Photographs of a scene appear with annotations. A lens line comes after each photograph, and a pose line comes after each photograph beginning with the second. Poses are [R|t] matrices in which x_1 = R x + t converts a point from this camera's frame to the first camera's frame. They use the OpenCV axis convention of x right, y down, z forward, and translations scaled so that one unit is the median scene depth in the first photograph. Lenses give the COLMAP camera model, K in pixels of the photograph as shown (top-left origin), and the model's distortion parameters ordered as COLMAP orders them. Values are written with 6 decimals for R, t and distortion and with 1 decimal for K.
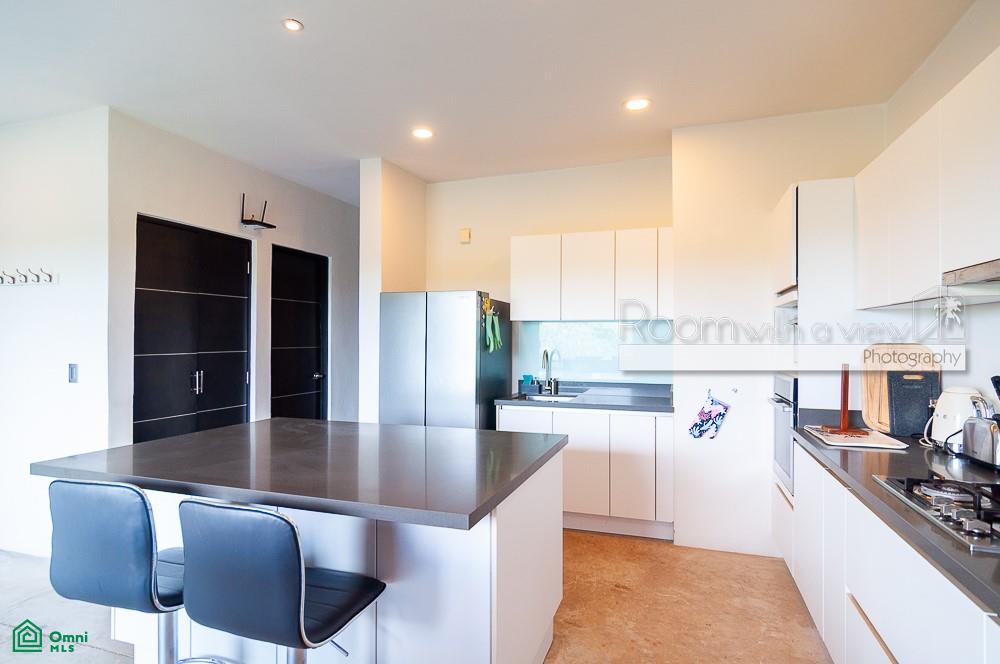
lens RADIAL K [[537.7, 0, 500.6], [0, 537.7, 337.4], [0, 0, 1]] dist [-0.000198, -0.000306]
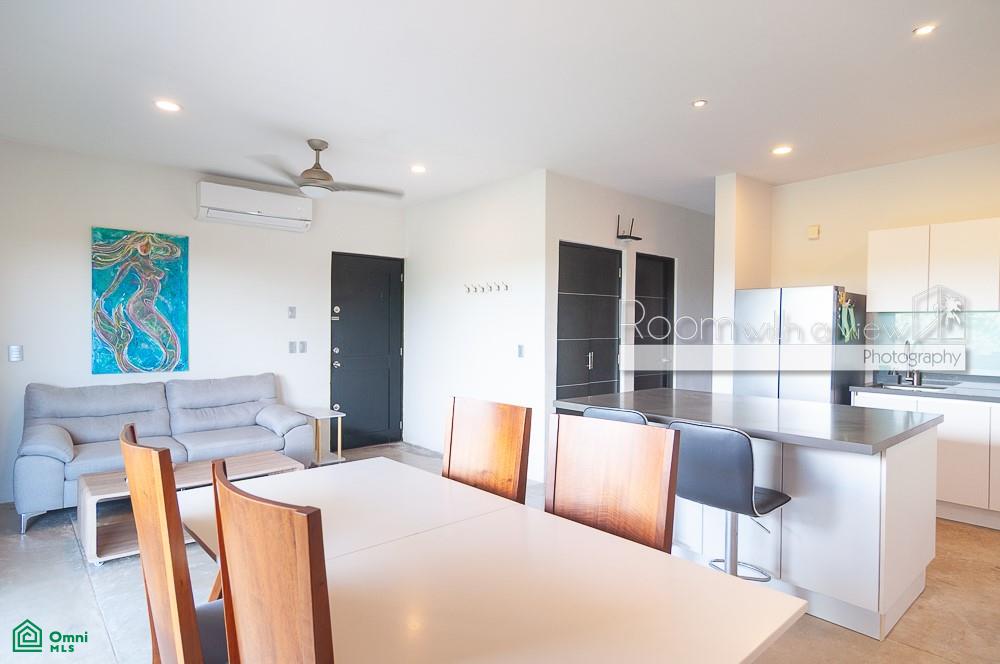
lens RADIAL K [[547.5, 0, 504.5], [0, 547.5, 335.3], [0, 0, 1]] dist [0.001519, -0.000612]
pose [[0.867657, 0.010660, -0.497049, -0.065763], [-0.003457, 0.999875, 0.015409, -0.000002], [0.497151, -0.011651, 0.867586, -0.286699]]
